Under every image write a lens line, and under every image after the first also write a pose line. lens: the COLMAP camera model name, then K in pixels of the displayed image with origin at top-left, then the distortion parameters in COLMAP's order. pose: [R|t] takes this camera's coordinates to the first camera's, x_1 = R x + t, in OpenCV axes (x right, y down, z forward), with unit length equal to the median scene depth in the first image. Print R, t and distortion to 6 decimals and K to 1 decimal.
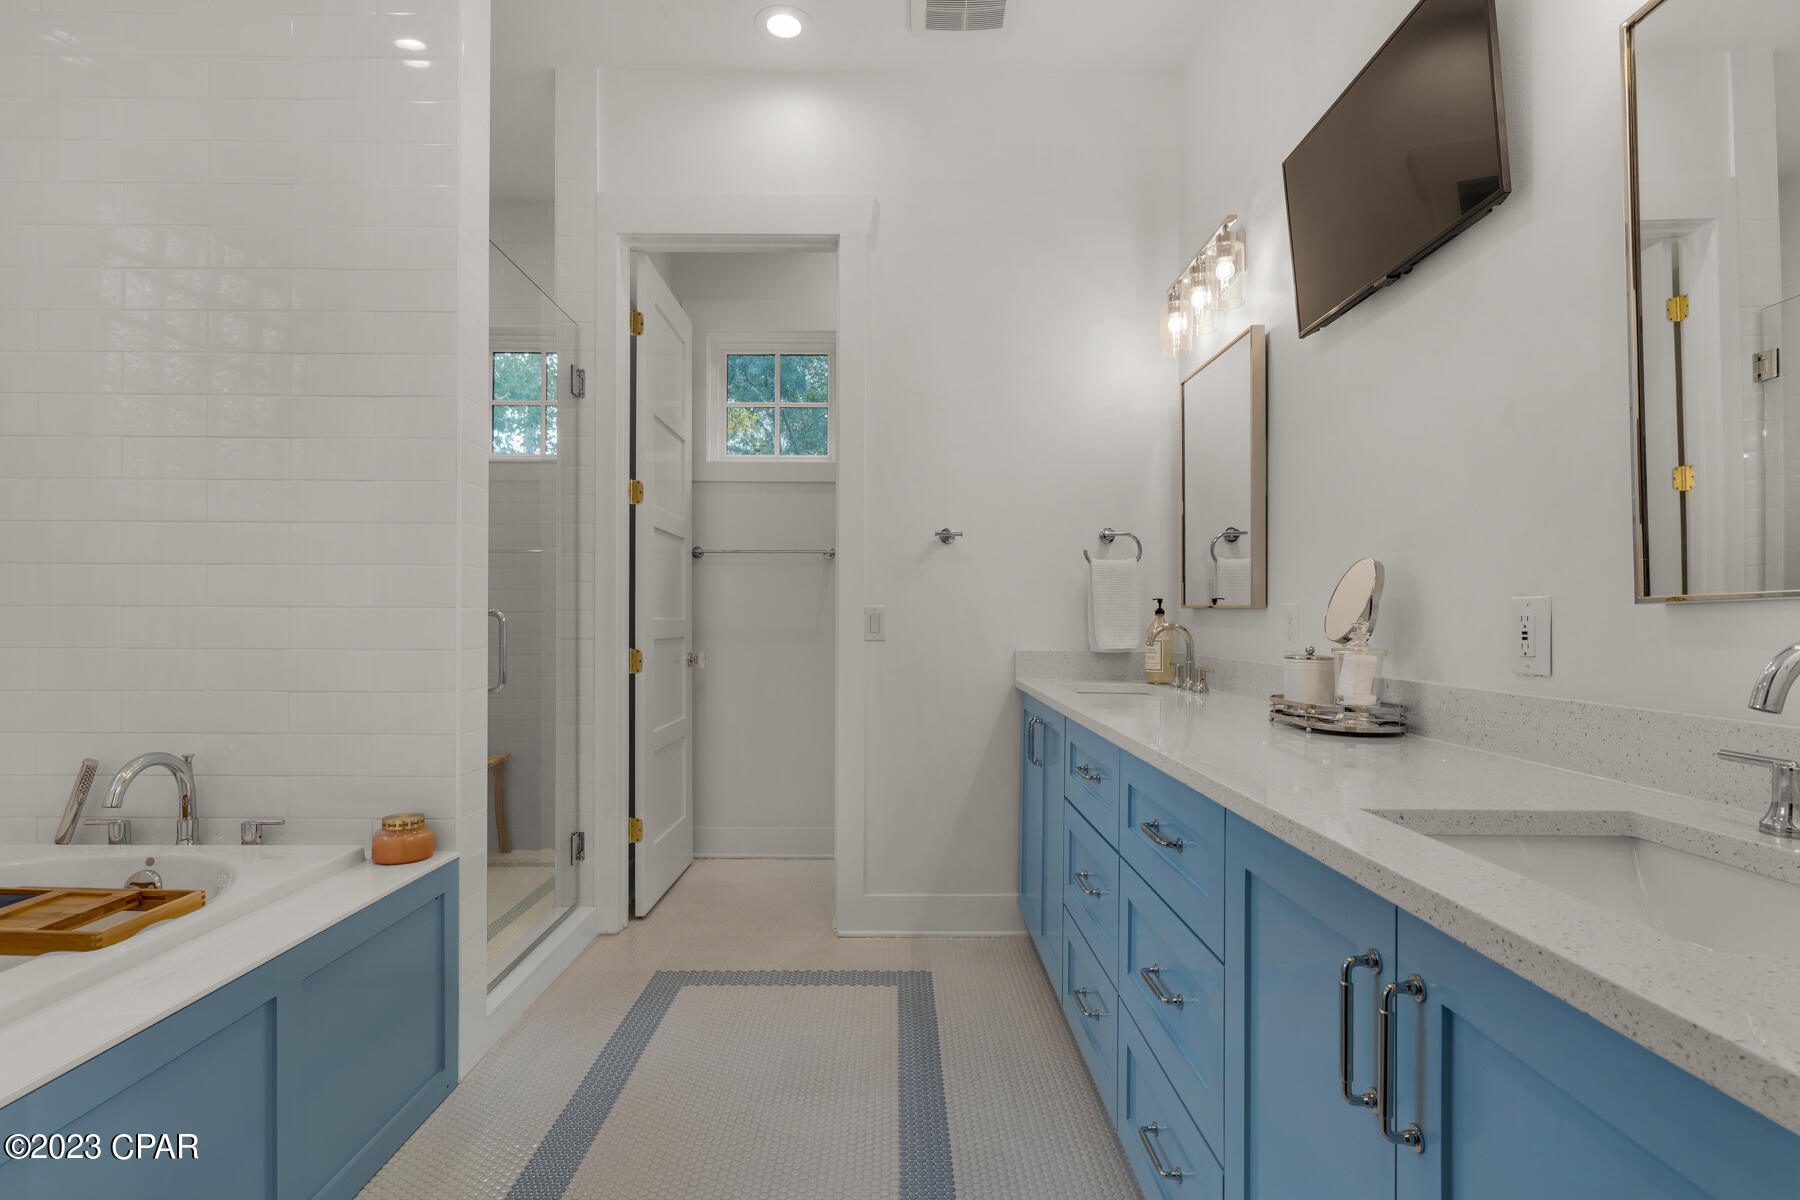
lens RADIAL K [[870.5, 0, 900.0], [0, 870.5, 600.0], [0, 0, 1]] dist [-0.004525, -0.000446]
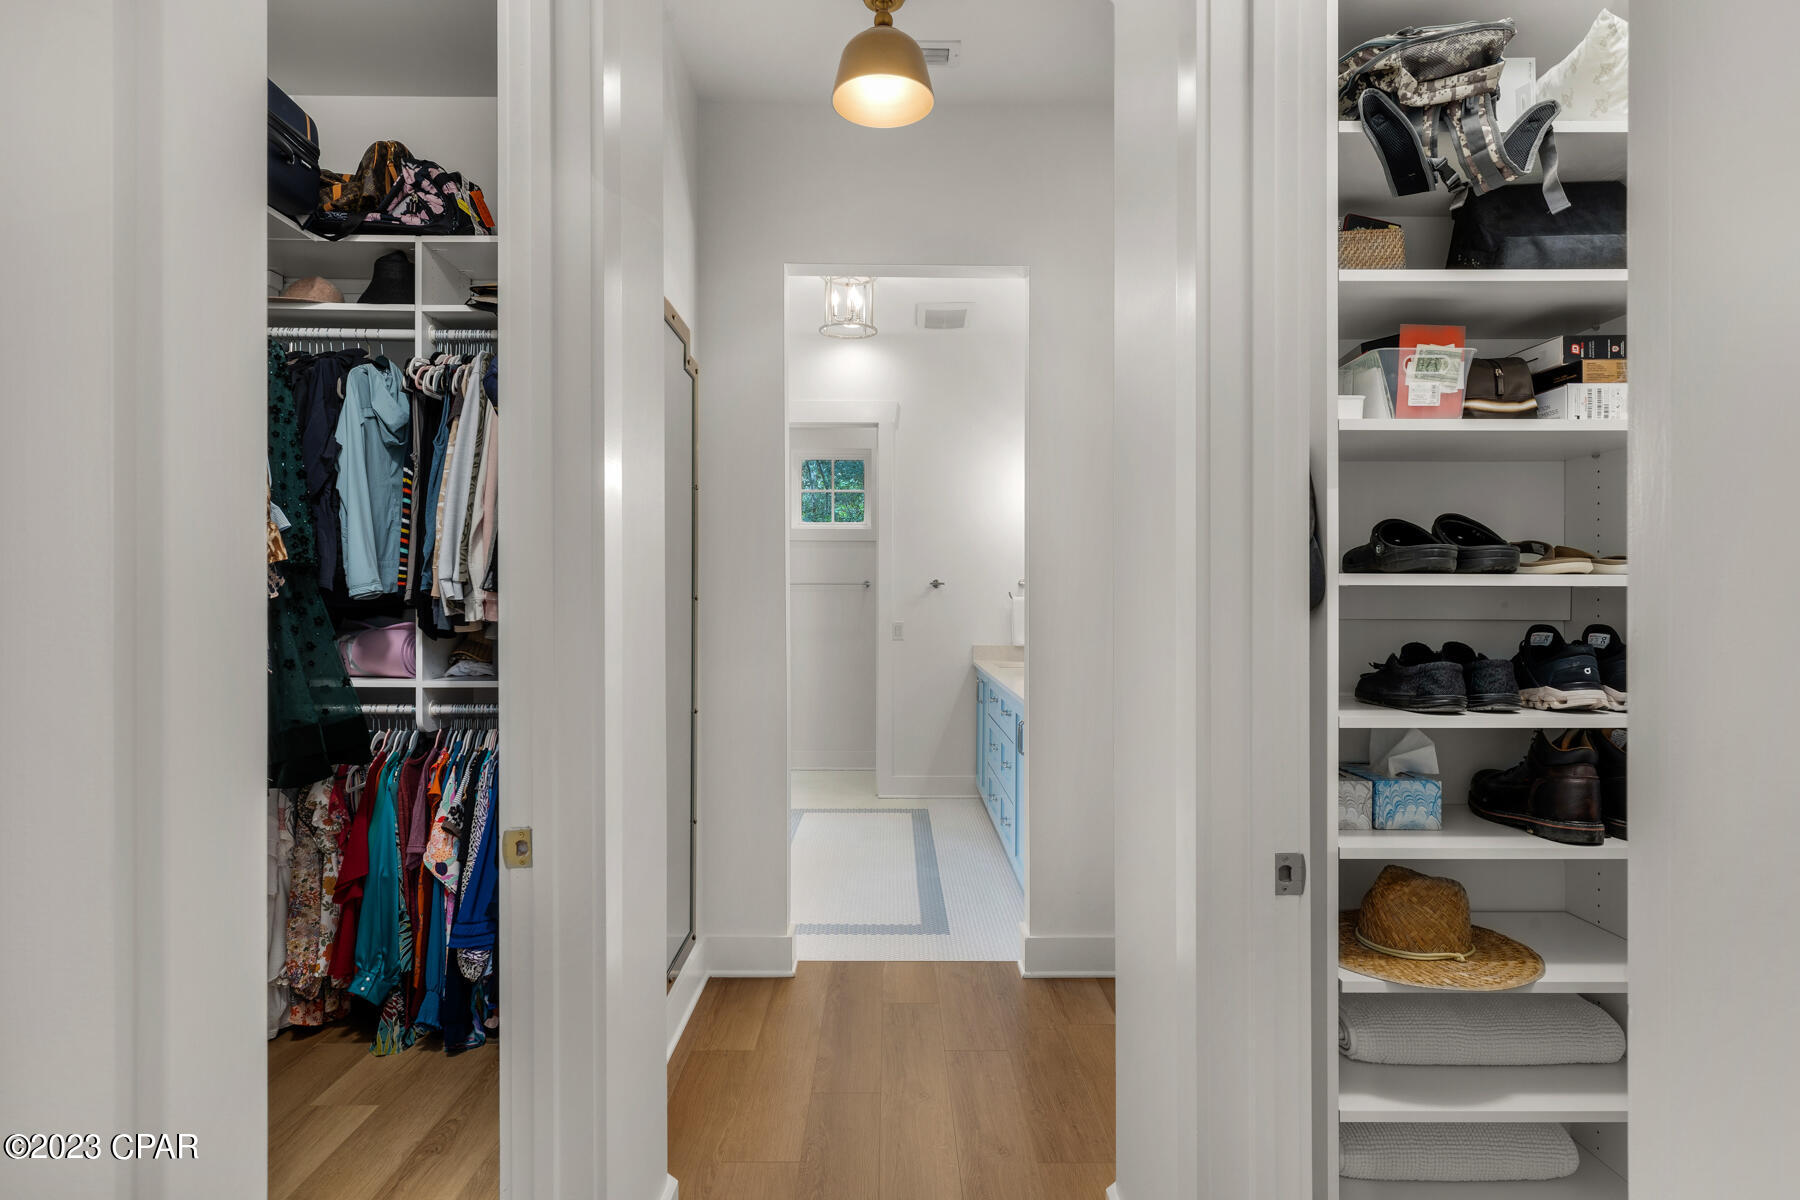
lens RADIAL K [[945.8, 0, 900.0], [0, 945.8, 600.0], [0, 0, 1]] dist [0.002136, -0.000501]
pose [[0.999987, -0.001307, -0.004956, -0.014374], [0.001329, 0.999989, 0.004457, -0.048849], [0.004950, -0.004464, 0.999978, -1.045969]]
